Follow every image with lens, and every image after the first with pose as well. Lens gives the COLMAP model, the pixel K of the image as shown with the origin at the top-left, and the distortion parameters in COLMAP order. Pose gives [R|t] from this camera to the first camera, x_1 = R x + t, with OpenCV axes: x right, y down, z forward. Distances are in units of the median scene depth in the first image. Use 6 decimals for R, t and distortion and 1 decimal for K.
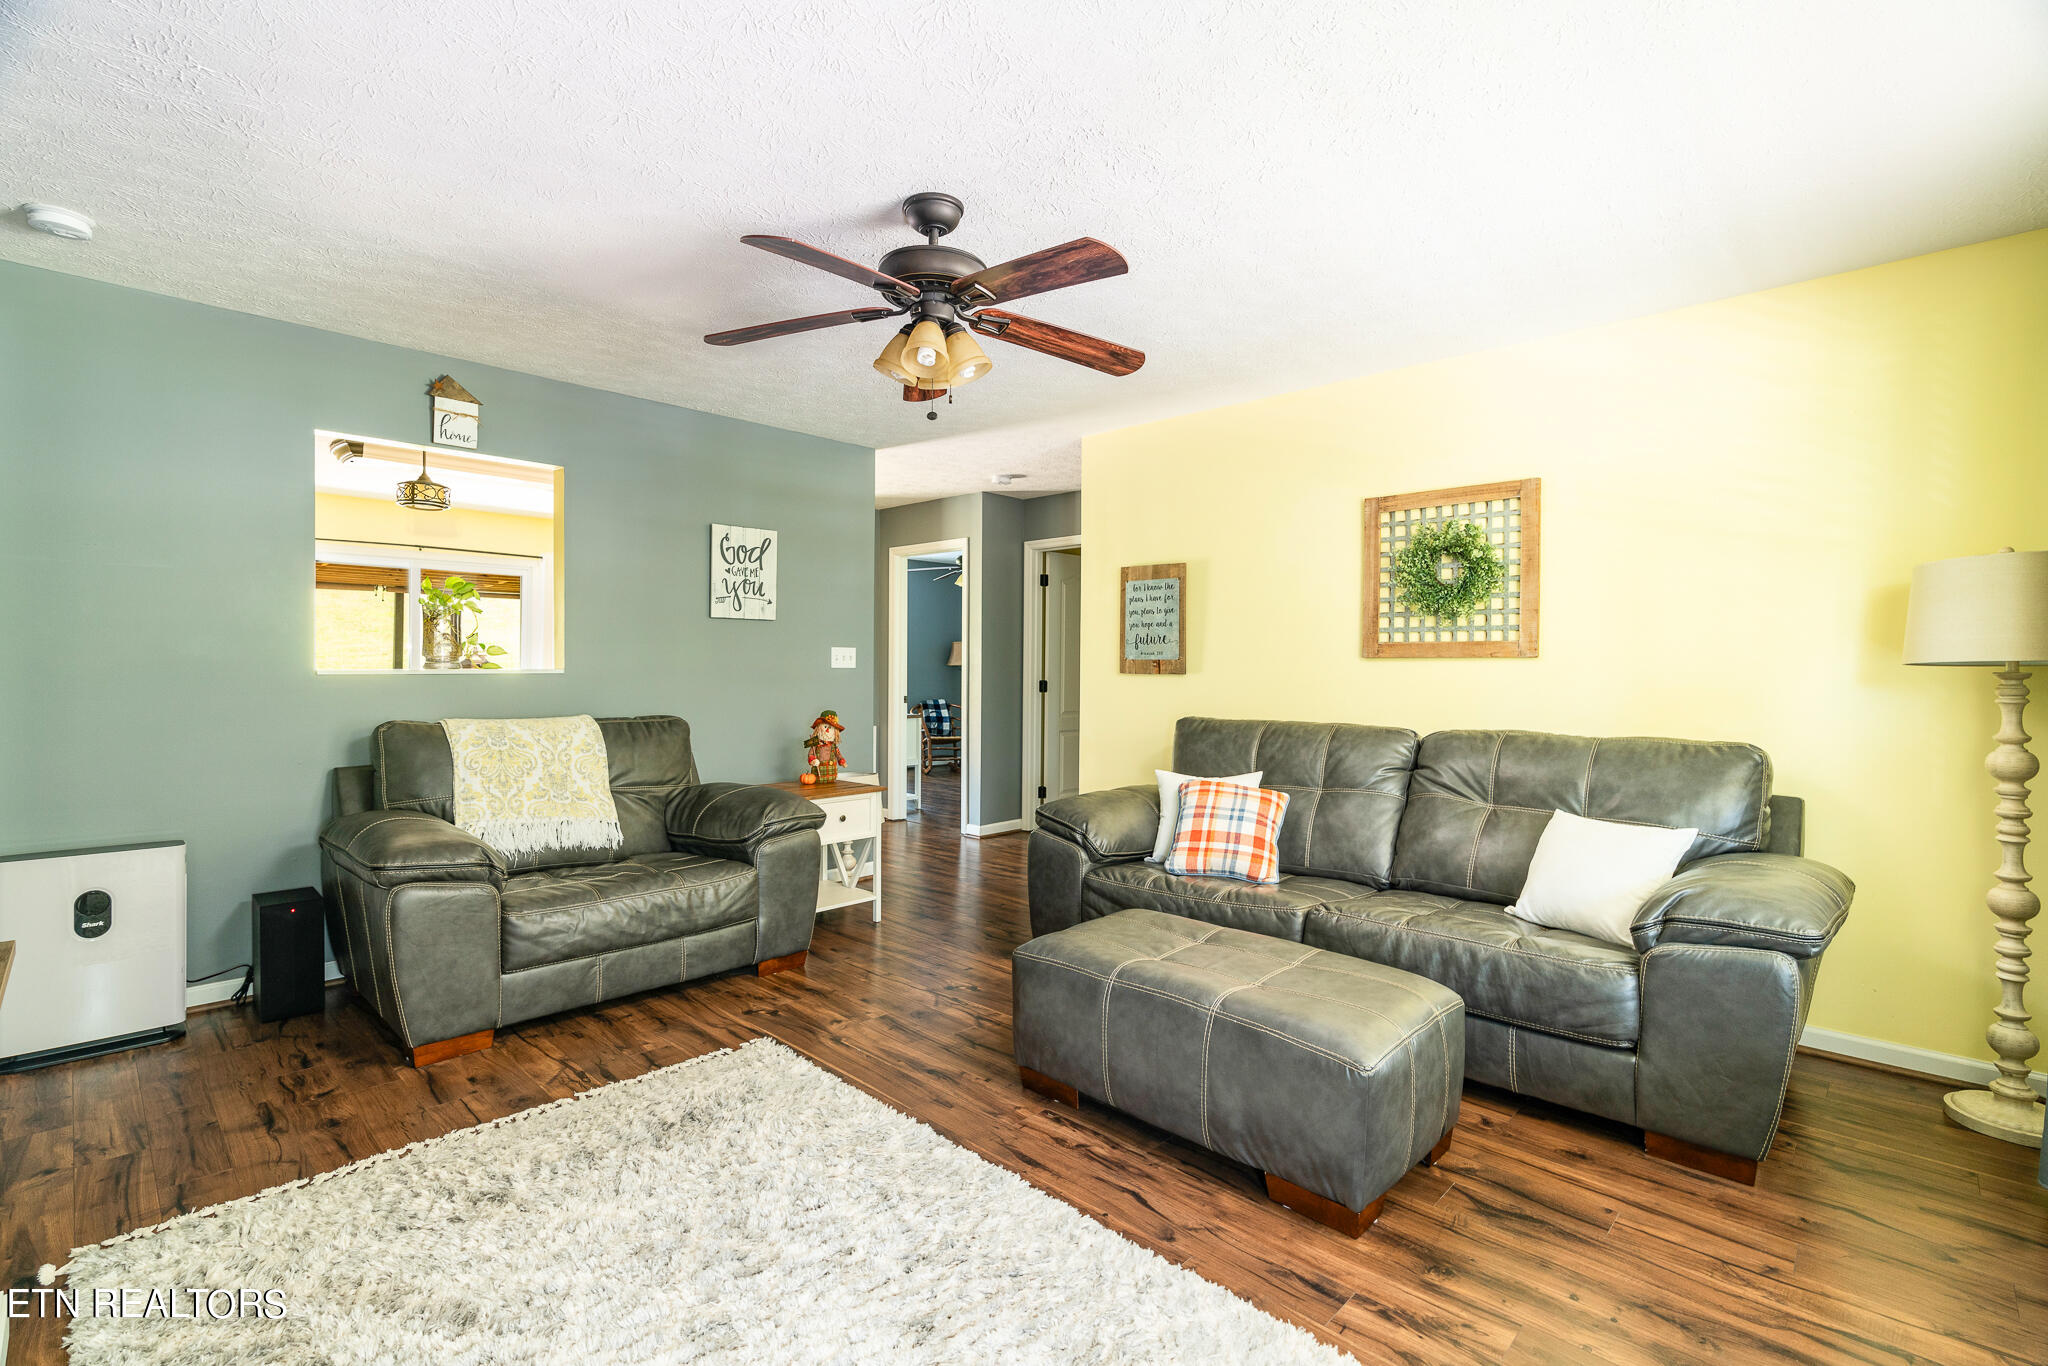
lens RADIAL K [[935.6, 0, 1024.0], [0, 935.6, 683.0], [0, 0, 1]] dist [-0.003000, 0.000235]
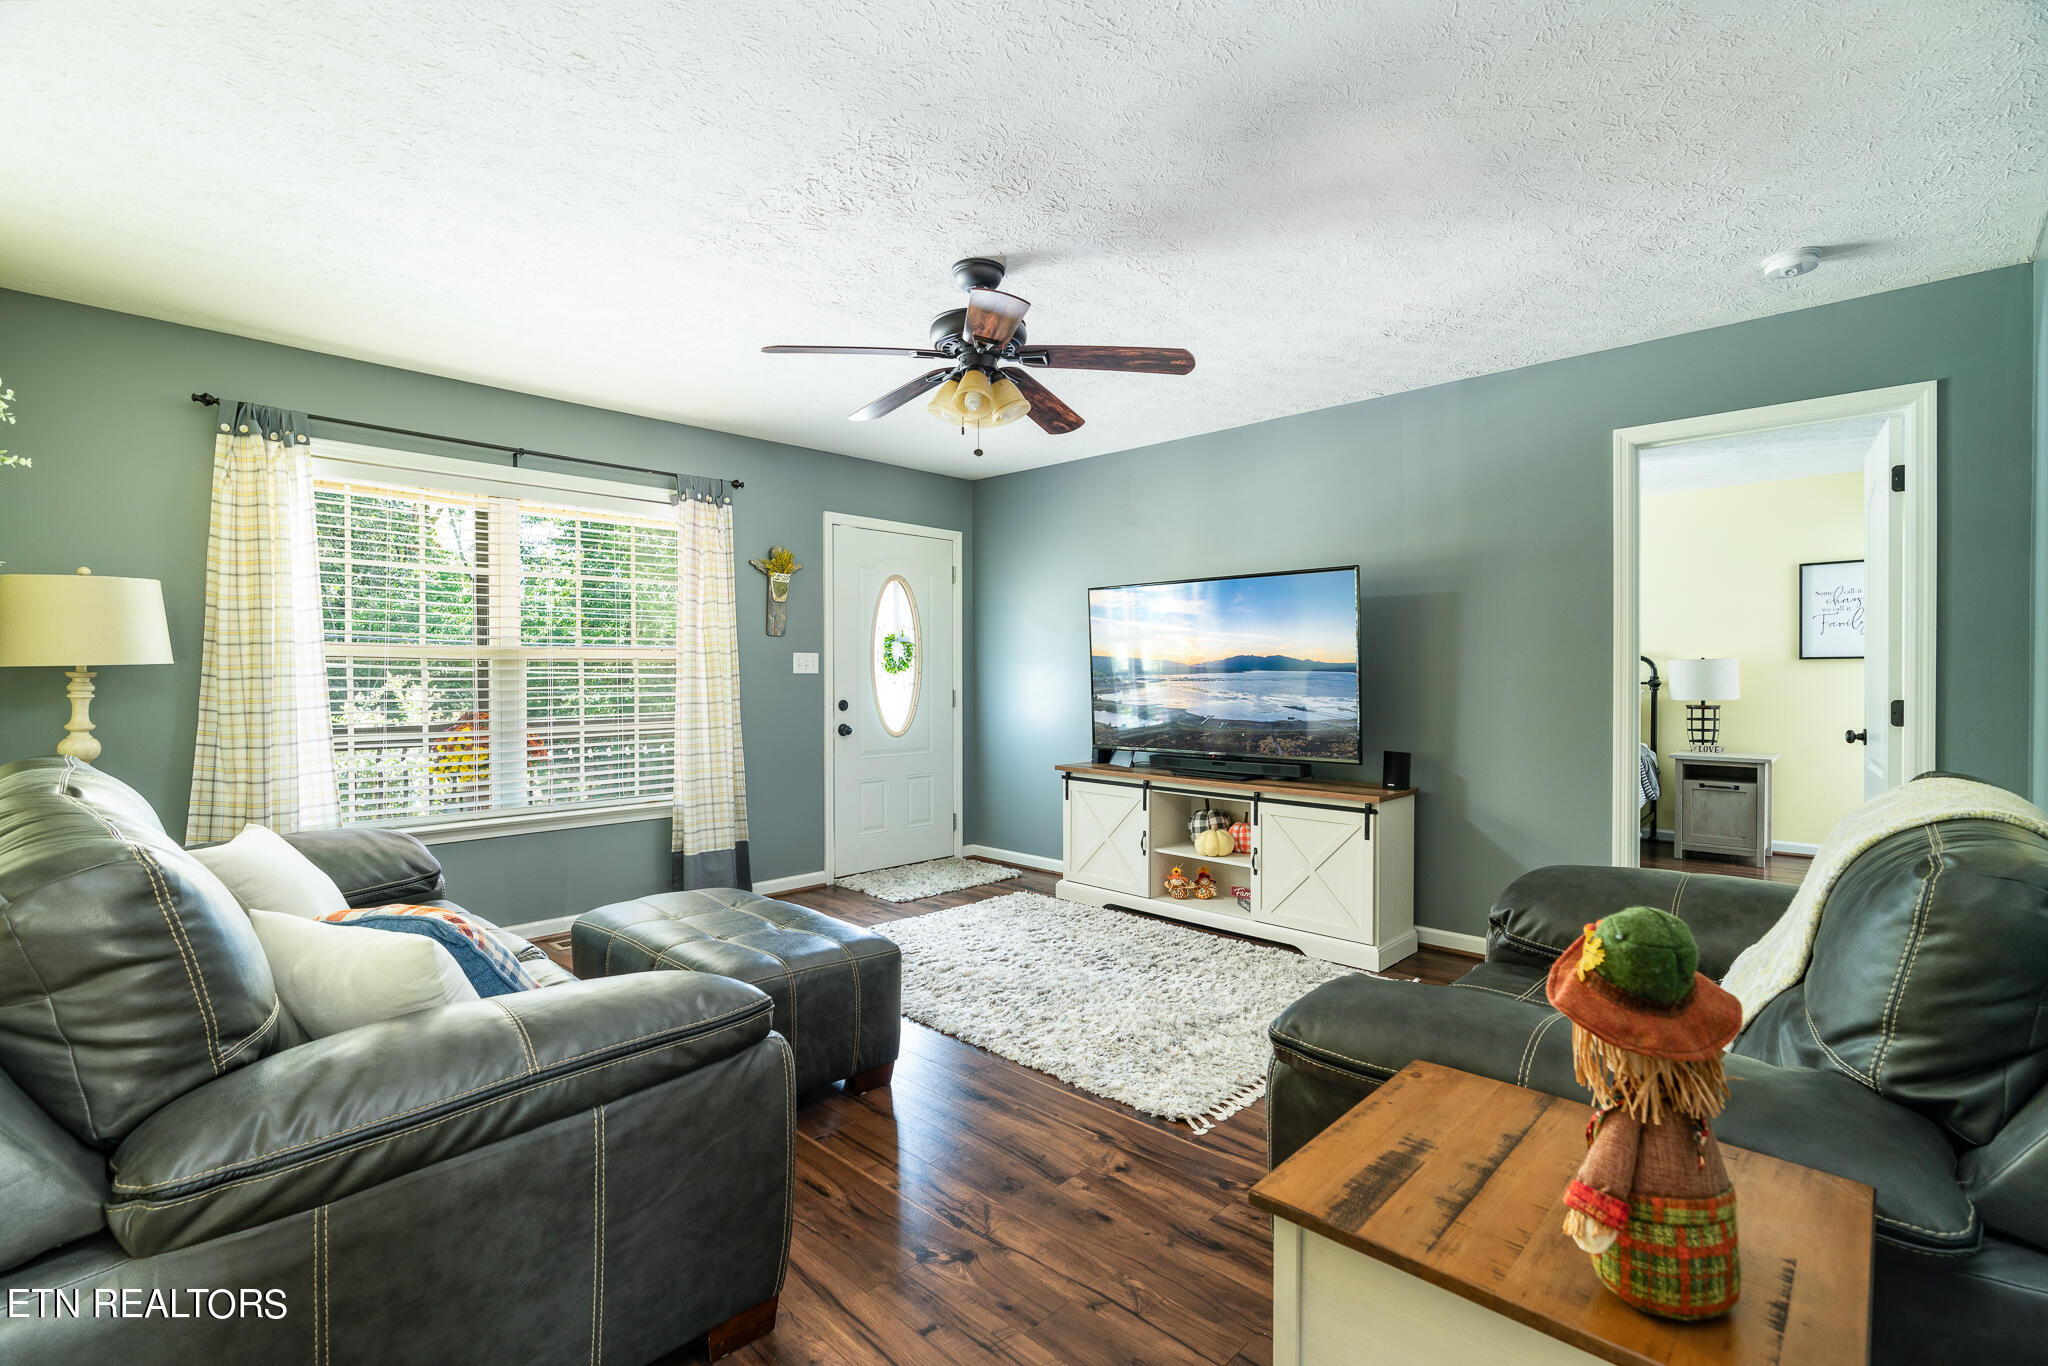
lens RADIAL K [[935.6, 0, 1024.0], [0, 935.6, 683.0], [0, 0, 1]] dist [-0.003000, 0.000235]
pose [[-0.999981, -0.000640, 0.006154, -0.126586], [-0.000498, 0.999734, 0.023074, -0.027421], [-0.006167, 0.023071, -0.999715, 1.679594]]
